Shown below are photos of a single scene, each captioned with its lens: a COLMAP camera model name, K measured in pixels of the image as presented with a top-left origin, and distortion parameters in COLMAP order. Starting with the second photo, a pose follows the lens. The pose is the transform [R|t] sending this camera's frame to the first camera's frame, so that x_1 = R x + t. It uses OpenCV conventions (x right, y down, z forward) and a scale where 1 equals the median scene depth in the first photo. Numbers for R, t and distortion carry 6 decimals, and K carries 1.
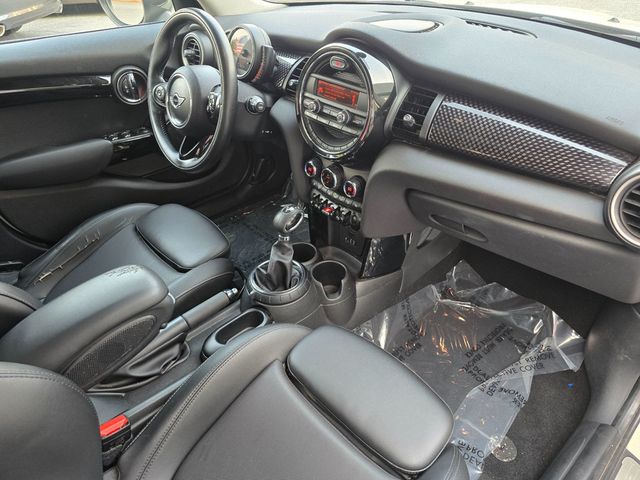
lens RADIAL K [[430.1, 0, 319.7], [0, 430.1, 236.5], [0, 0, 1]] dist [0.023599, -0.029075]
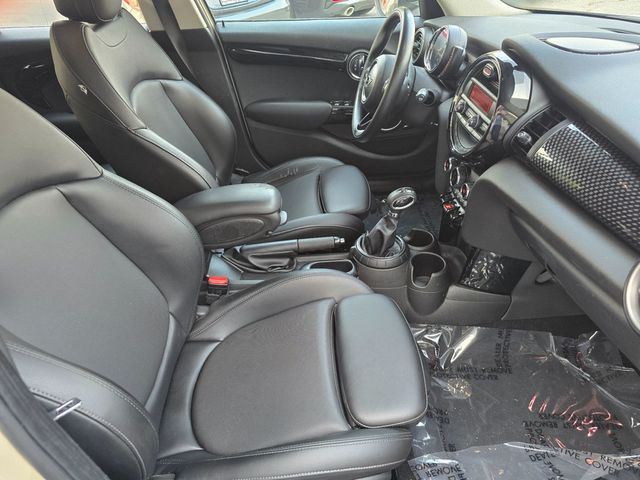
lens RADIAL K [[429.5, 0, 319.7], [0, 429.5, 240.5], [0, 0, 1]] dist [0.005431, 0.002642]
pose [[0.747946, 0.378052, -0.545577, 0.392476], [-0.368929, 0.920068, 0.131777, -0.008777], [0.551786, 0.102717, 0.827636, -0.034615]]
